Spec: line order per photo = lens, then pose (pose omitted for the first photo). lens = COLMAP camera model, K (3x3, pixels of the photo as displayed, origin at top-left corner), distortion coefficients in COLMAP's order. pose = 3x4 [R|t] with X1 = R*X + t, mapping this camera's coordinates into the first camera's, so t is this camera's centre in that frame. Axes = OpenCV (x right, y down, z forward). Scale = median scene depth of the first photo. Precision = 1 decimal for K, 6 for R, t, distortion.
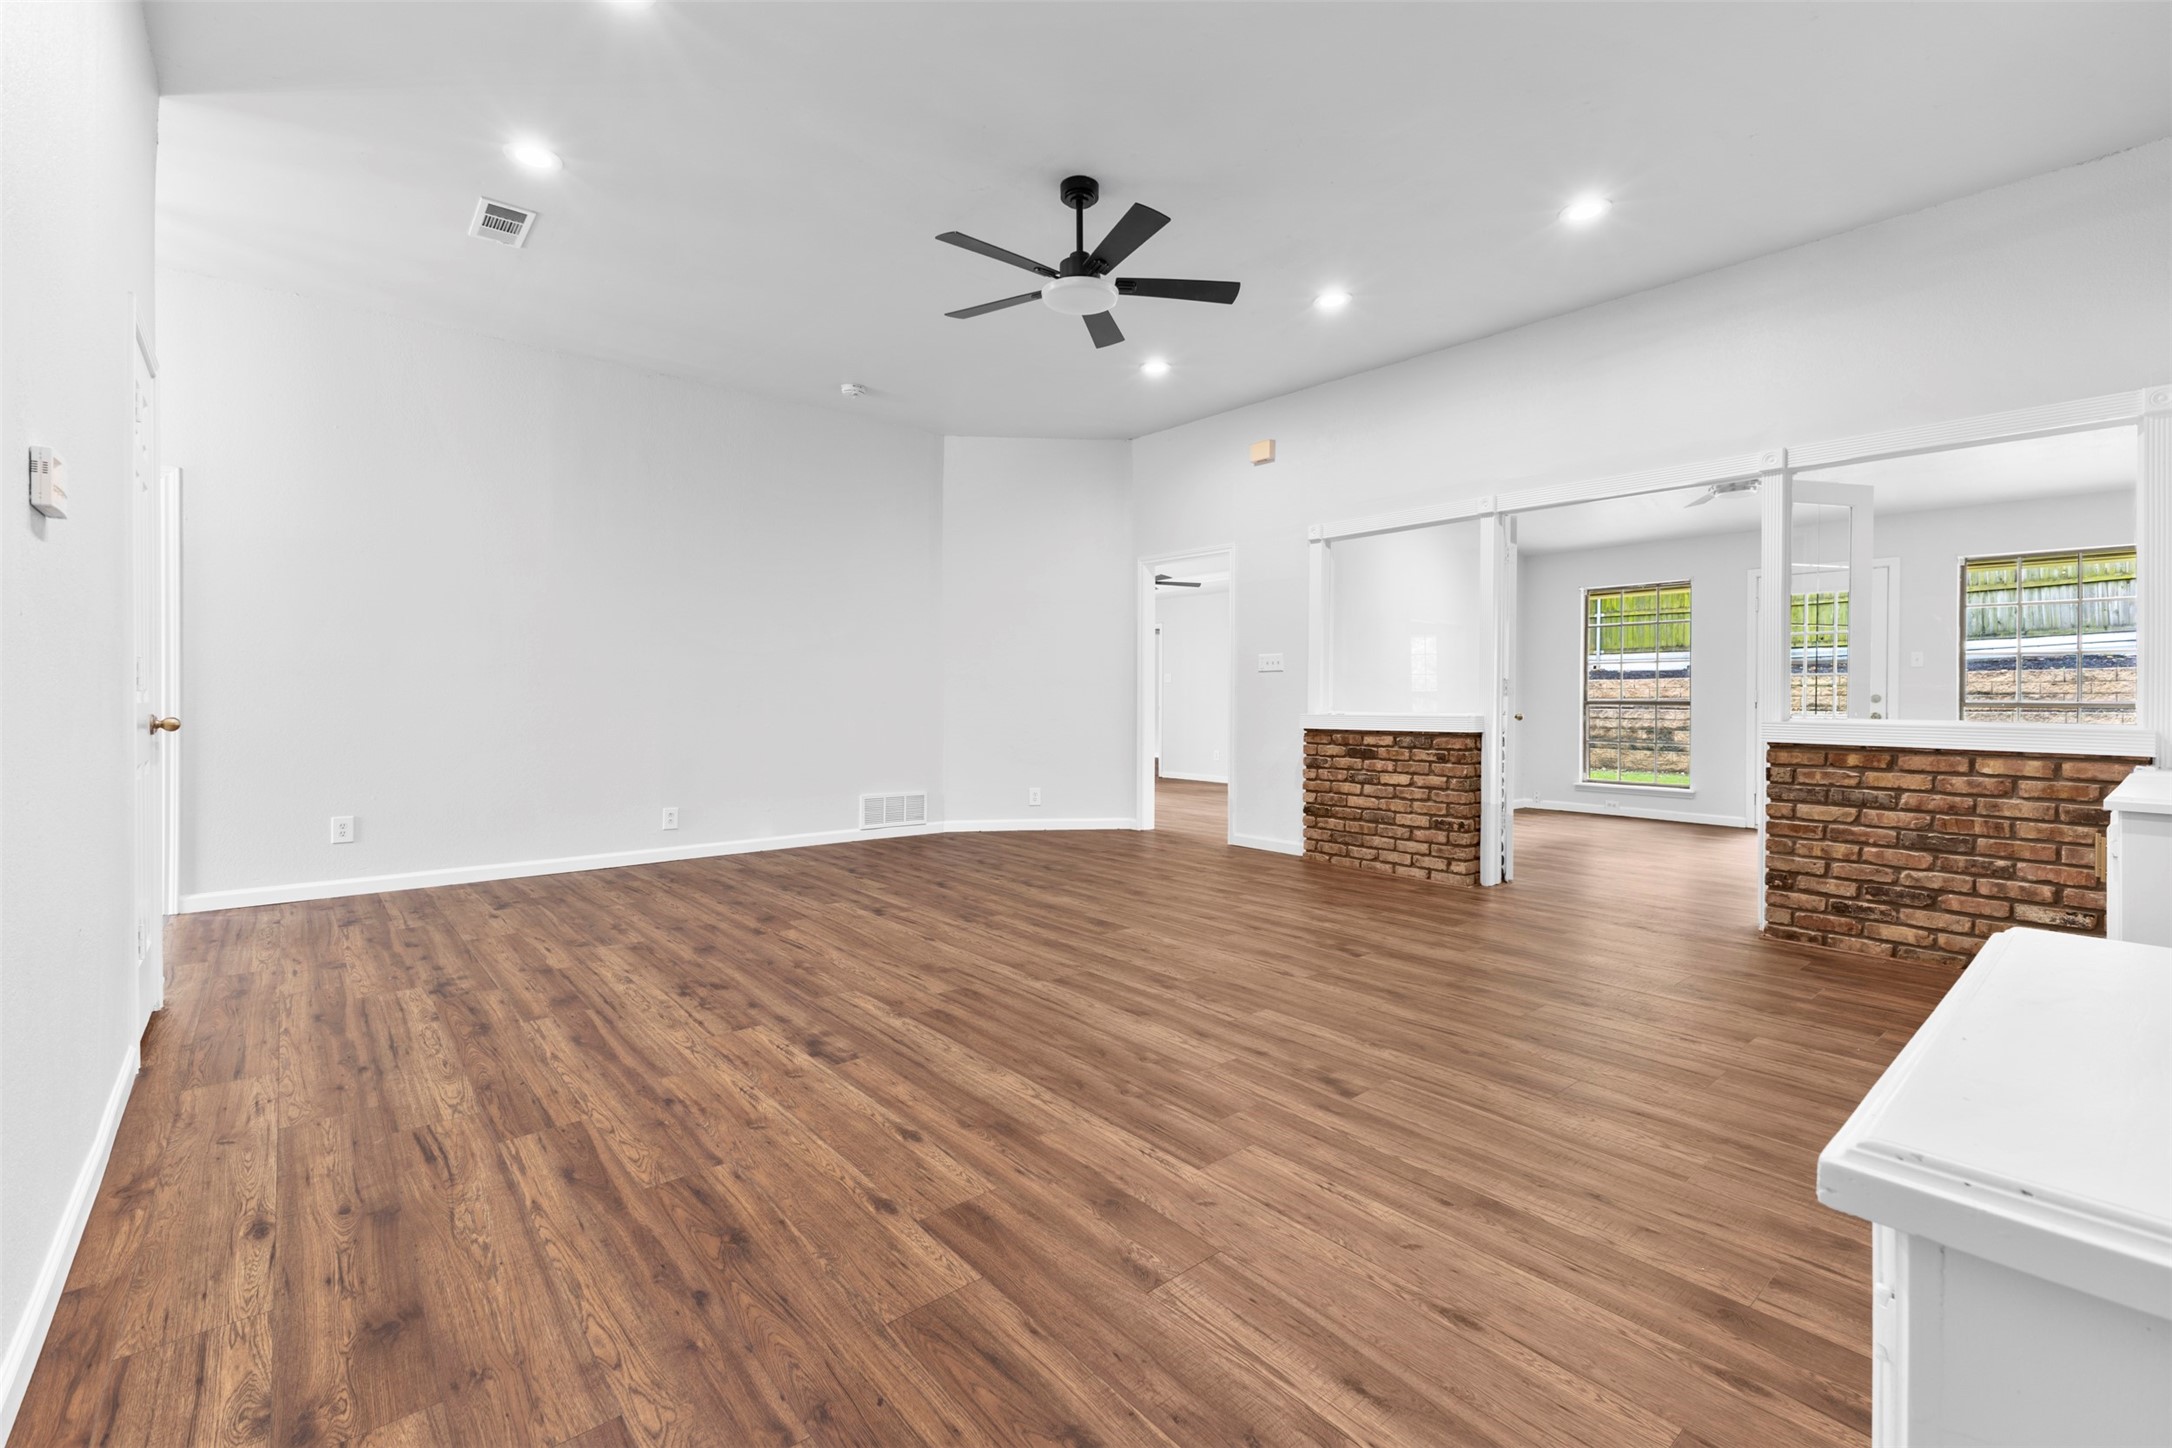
lens RADIAL K [[938.1, 0, 1090.4], [0, 938.1, 702.2], [0, 0, 1]] dist [0.010638, -0.003424]
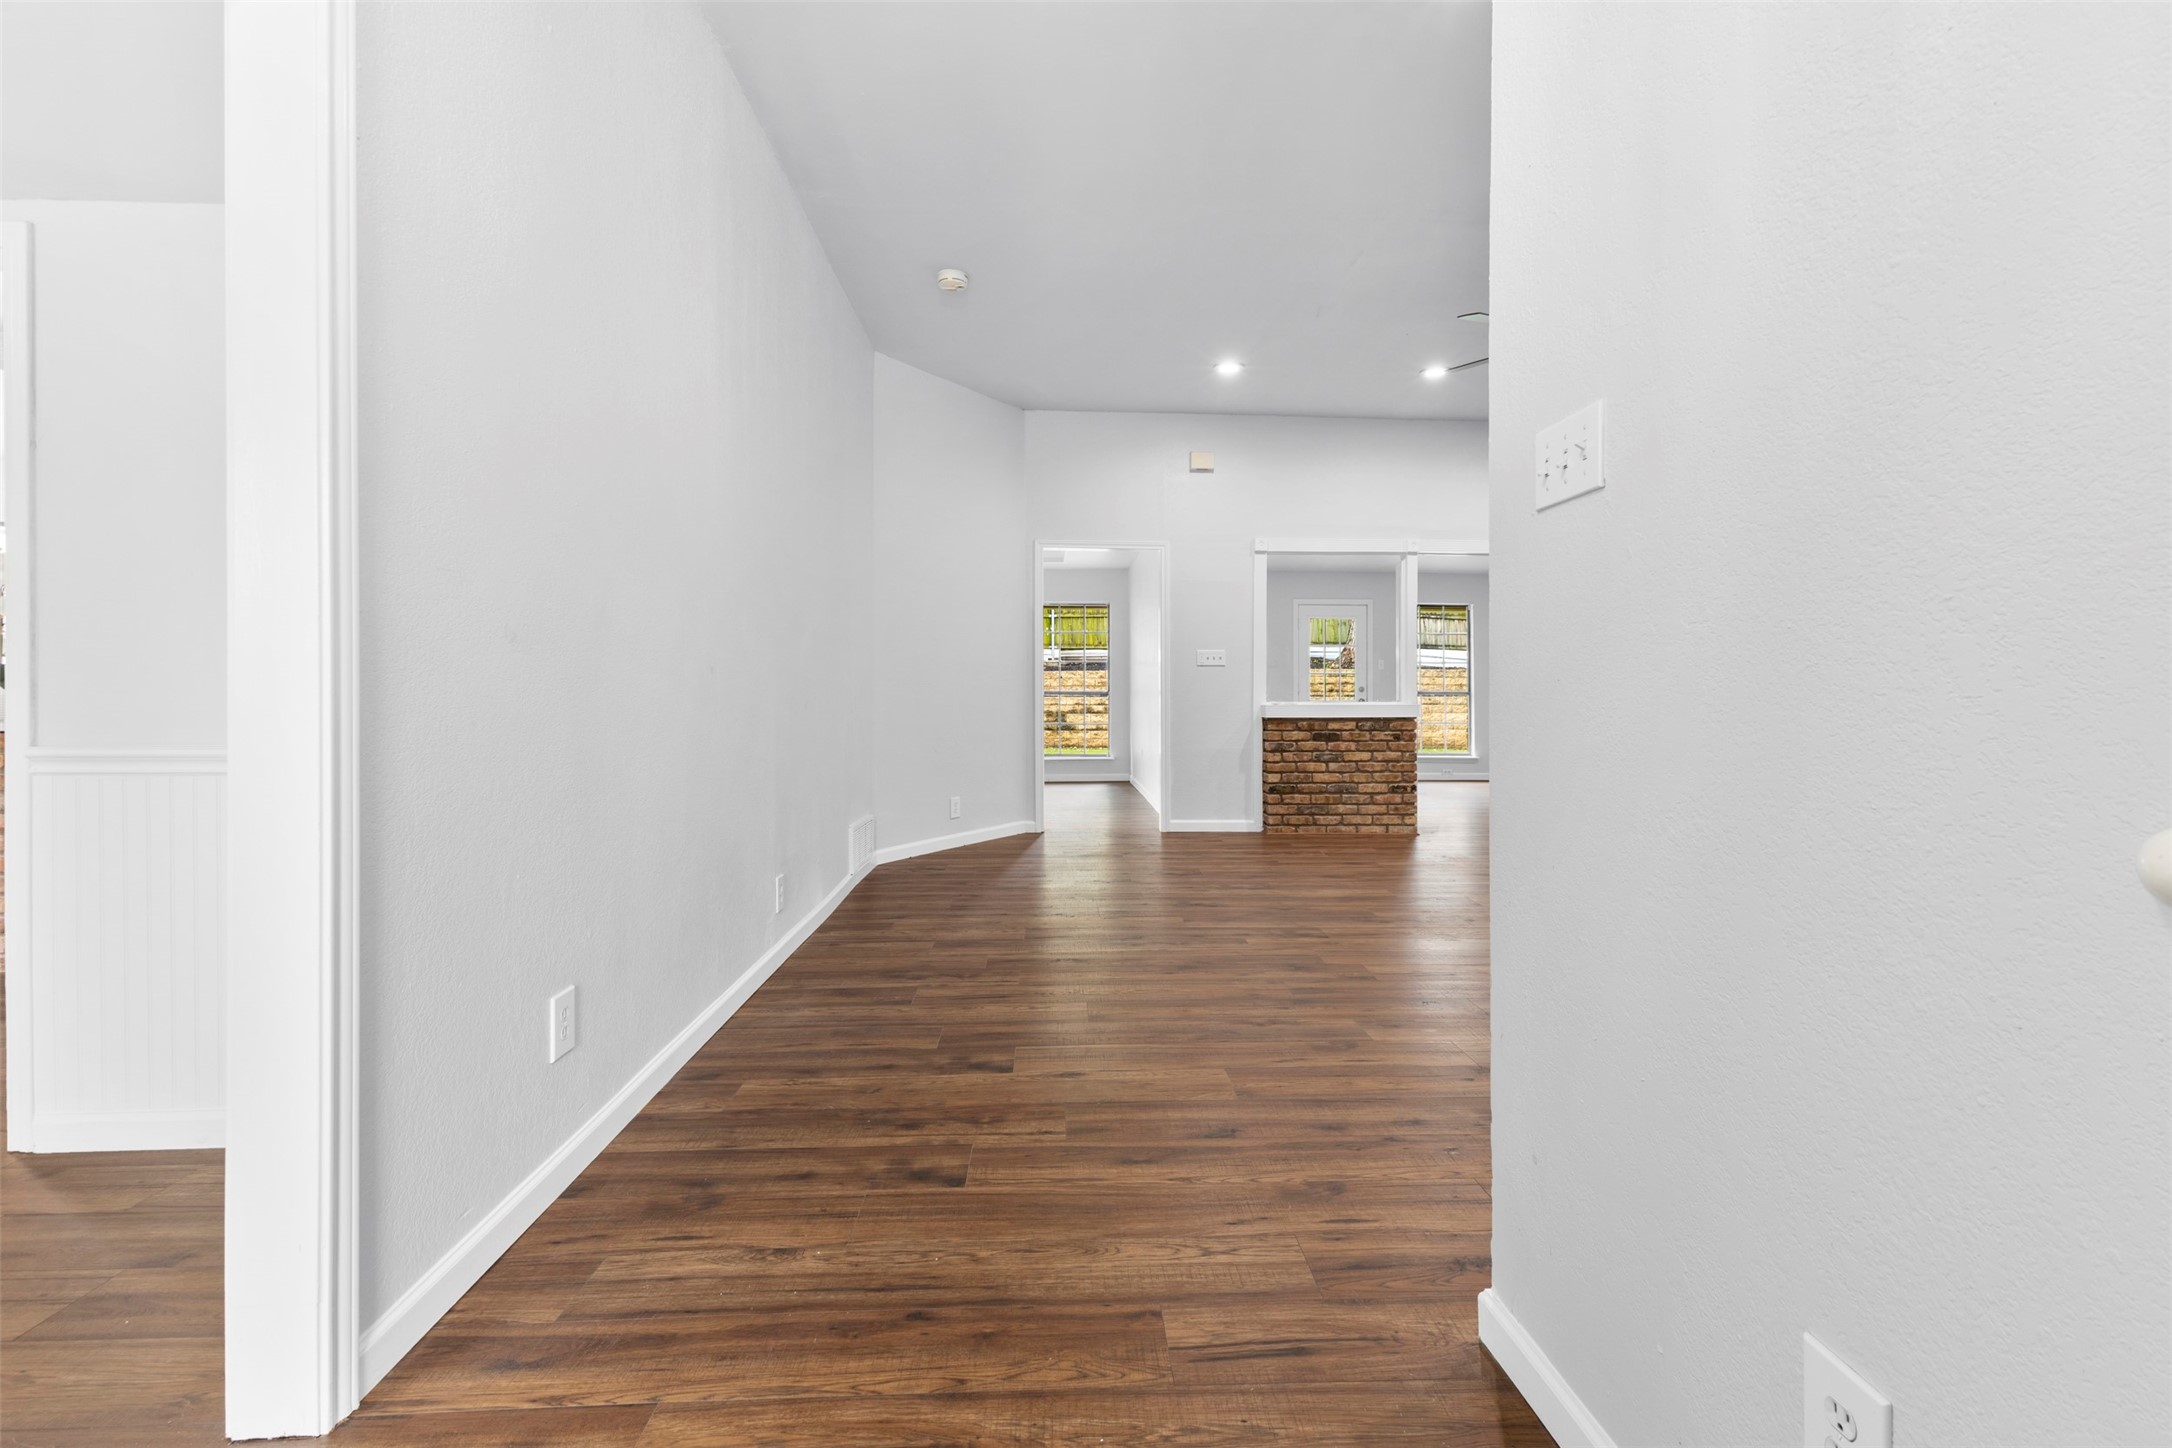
lens RADIAL K [[938.1, 0, 1085.9], [0, 938.1, 691.2], [0, 0, 1]] dist [0.010638, -0.003424]
pose [[0.623779, -0.004230, 0.781589, -1.275713], [0.003008, 0.999991, 0.003012, -0.013103], [-0.781595, 0.000472, 0.623786, 0.745963]]
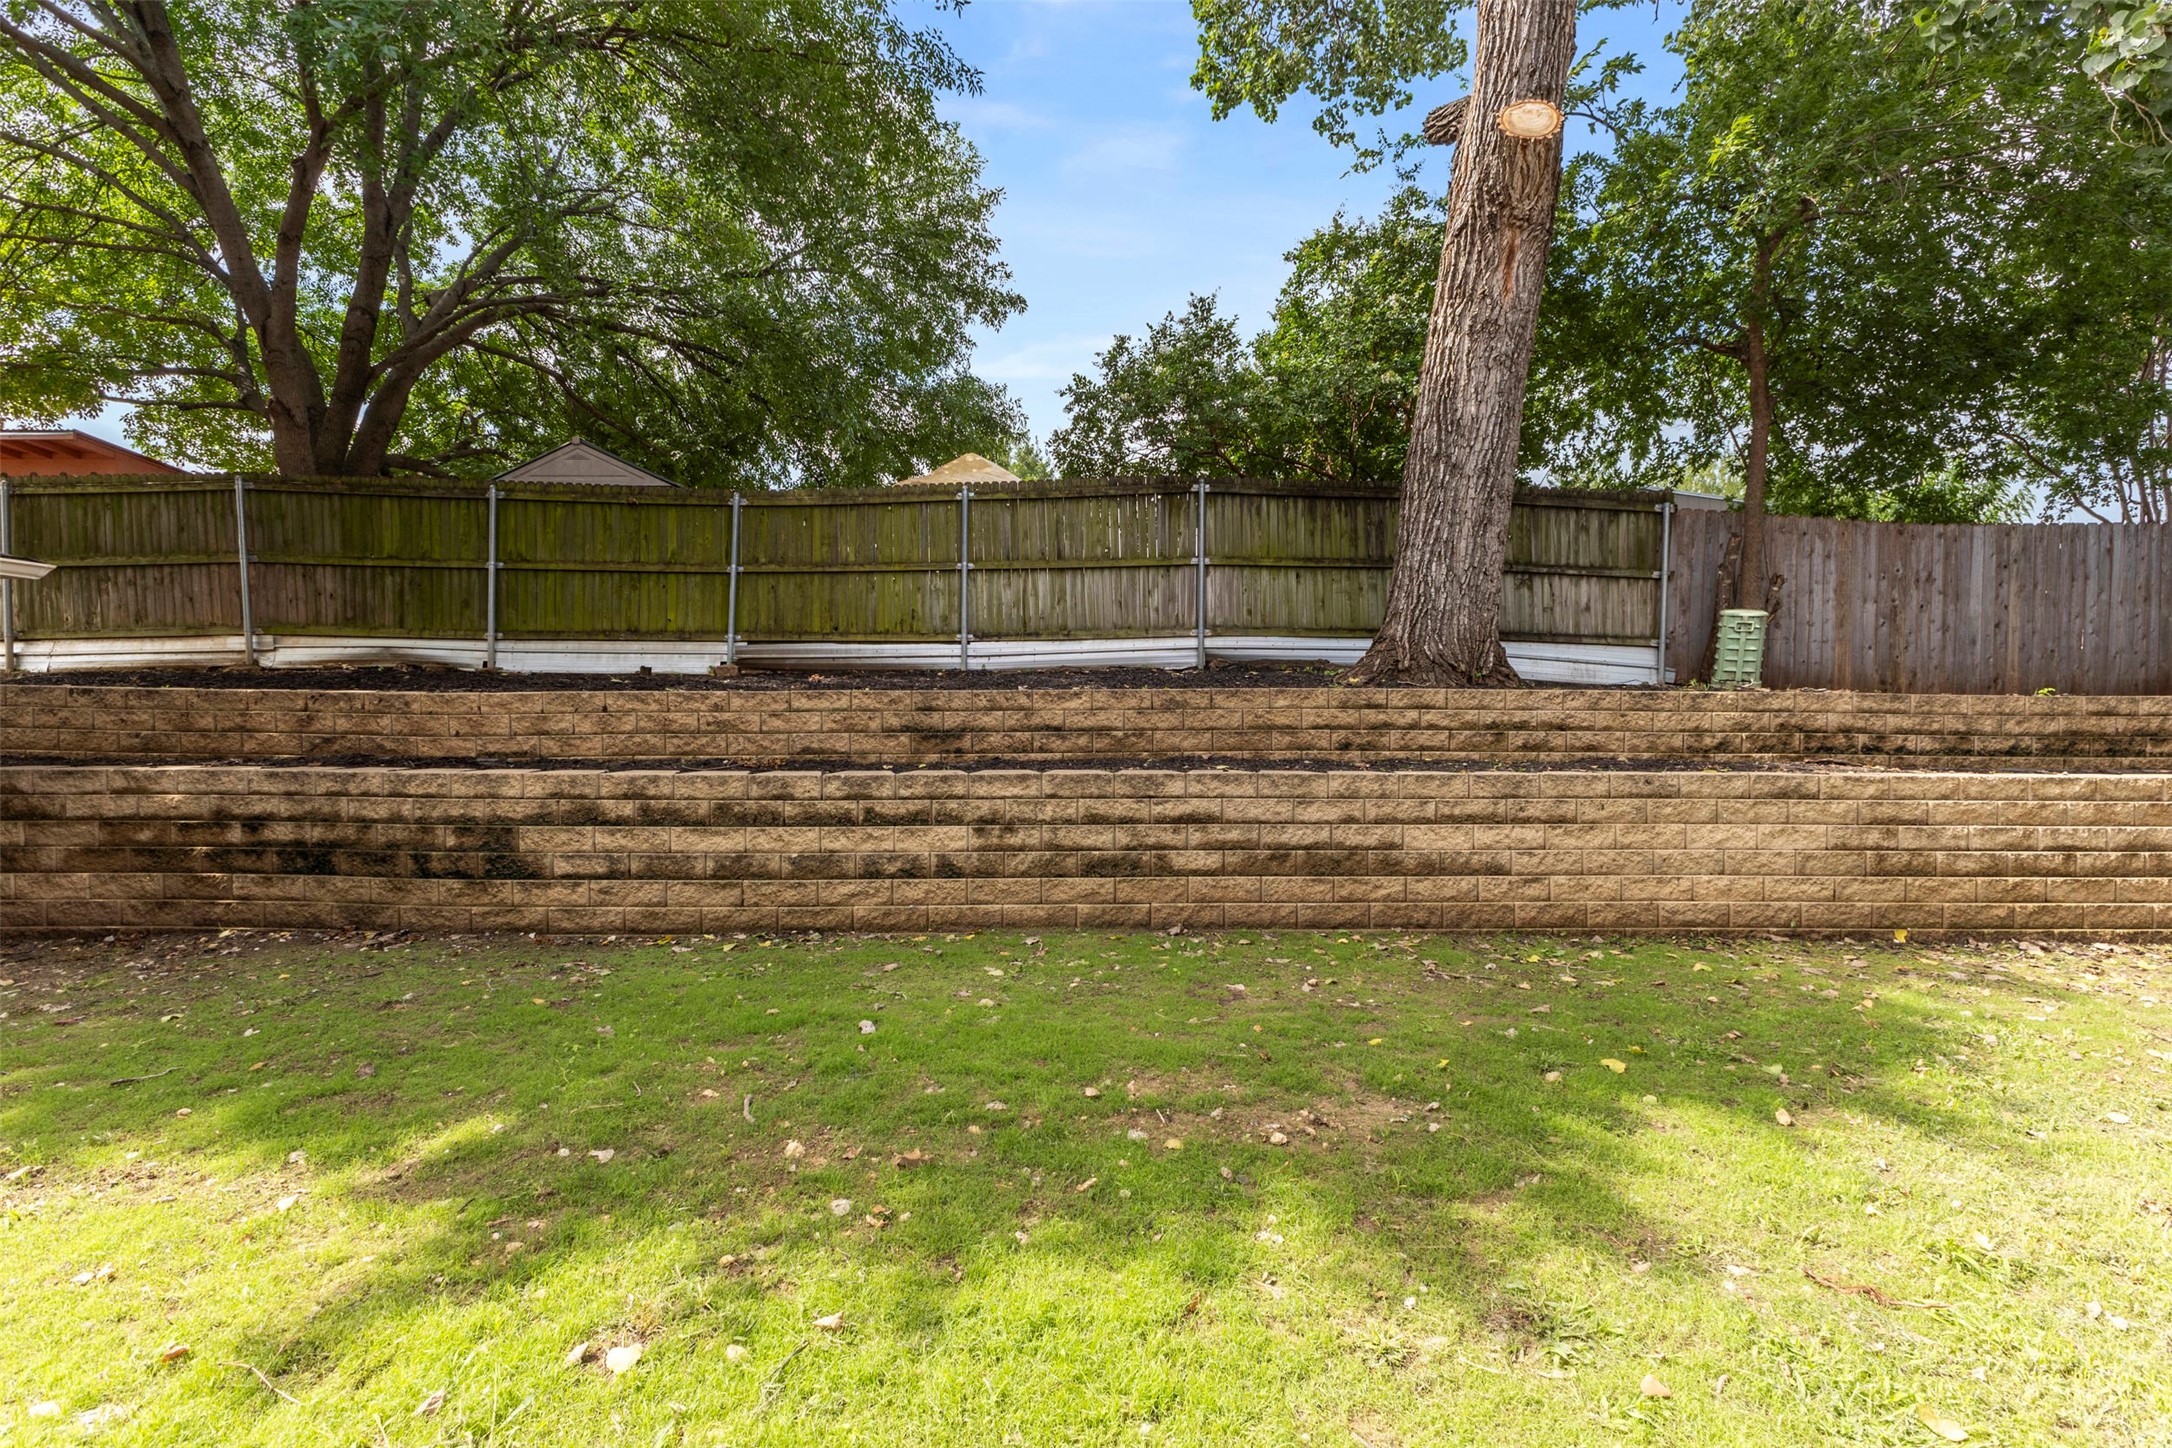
lens RADIAL K [[938.1, 0, 1079.4], [0, 938.1, 723.9], [0, 0, 1]] dist [0.010638, -0.003424]
pose [[0.638724, -0.019205, 0.769196, 1.732783], [0.000287, 0.999694, 0.024722, -0.086239], [-0.769436, -0.015570, 0.638534, 2.083986]]
